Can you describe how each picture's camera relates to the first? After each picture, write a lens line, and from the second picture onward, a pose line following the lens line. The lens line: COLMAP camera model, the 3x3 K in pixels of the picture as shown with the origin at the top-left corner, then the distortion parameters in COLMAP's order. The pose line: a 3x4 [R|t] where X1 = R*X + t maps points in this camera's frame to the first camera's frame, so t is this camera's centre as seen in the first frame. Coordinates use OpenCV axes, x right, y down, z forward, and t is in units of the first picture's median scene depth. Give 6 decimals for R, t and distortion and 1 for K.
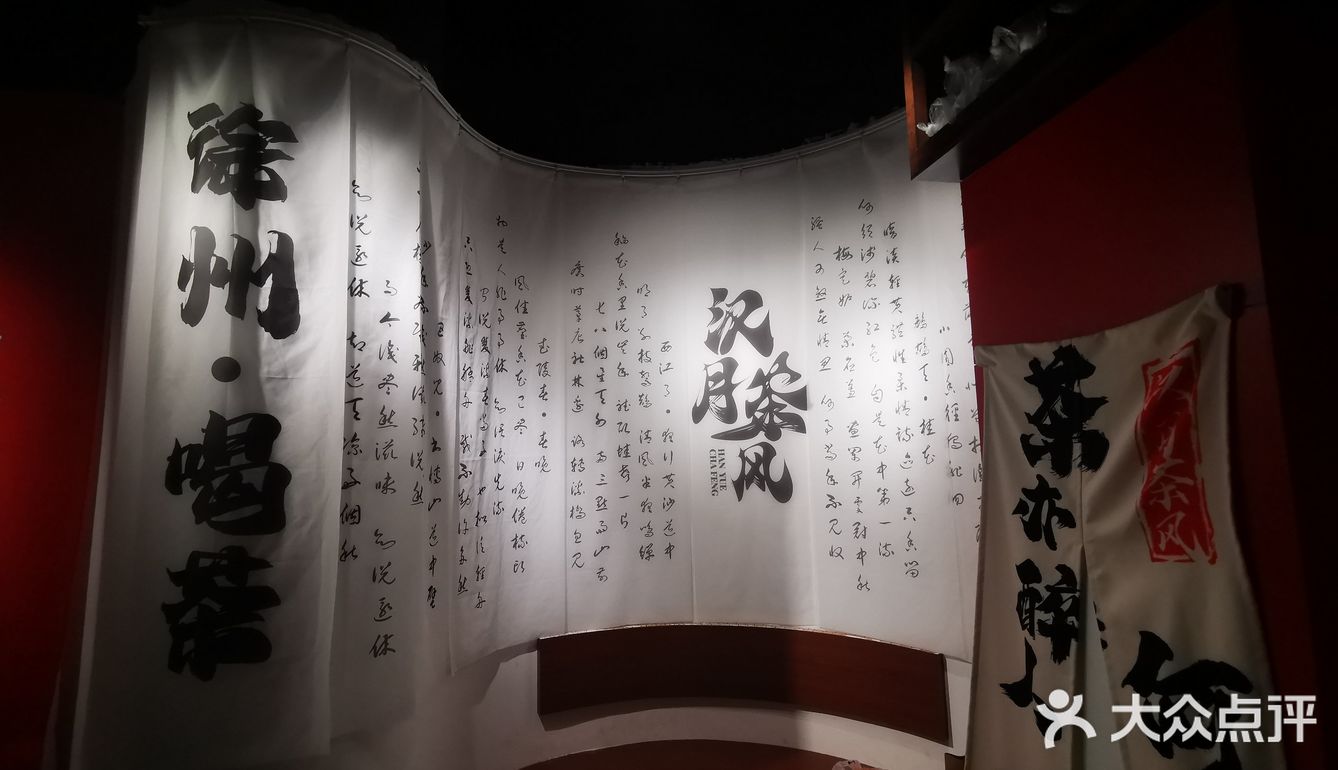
lens RADIAL K [[609.8, 0, 669.0], [0, 609.8, 385.0], [0, 0, 1]] dist [0.000454, 0.000099]
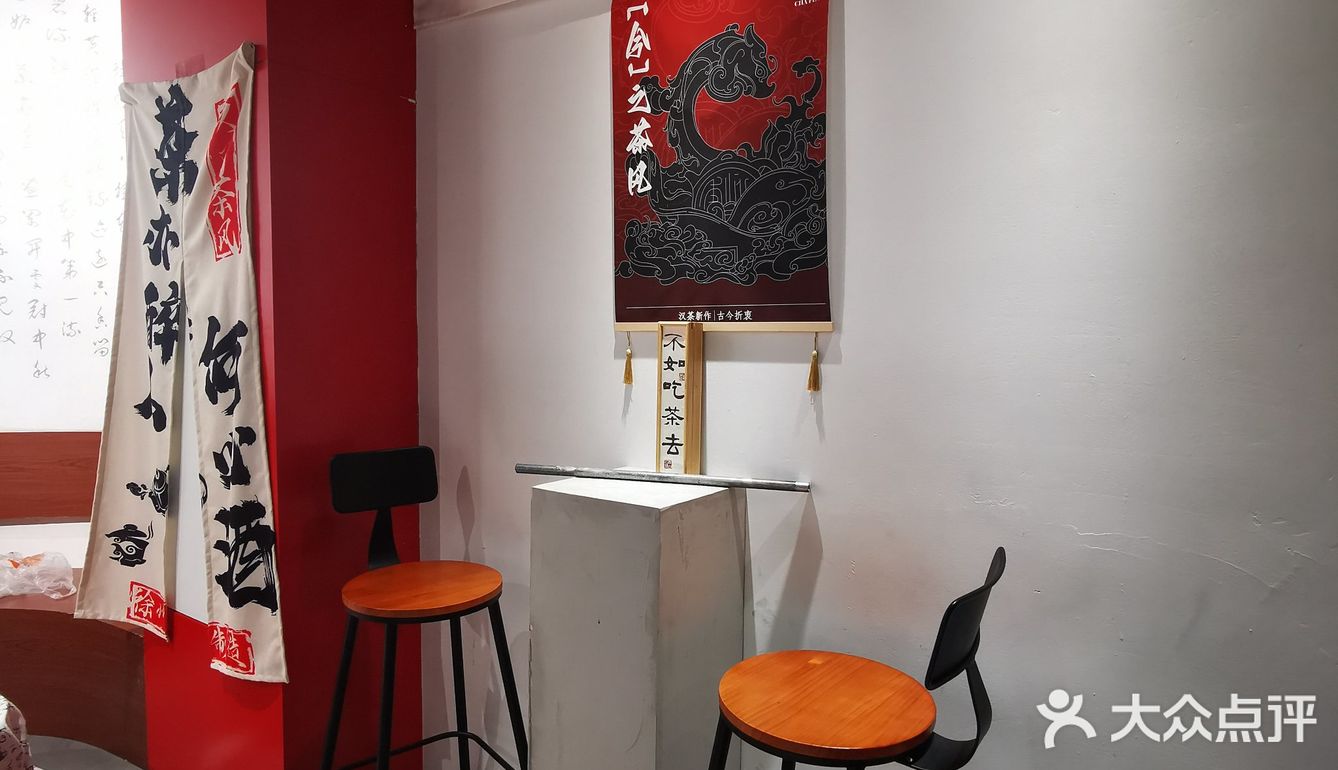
lens RADIAL K [[823.0, 0, 669.0], [0, 823.0, 385.0], [0, 0, 1]] dist [0.001687, 0.000647]
pose [[0.689708, -0.023723, 0.723699, 0.158590], [-0.103404, 0.985992, 0.130869, 0.186994], [-0.716666, -0.165095, 0.677594, -0.771933]]
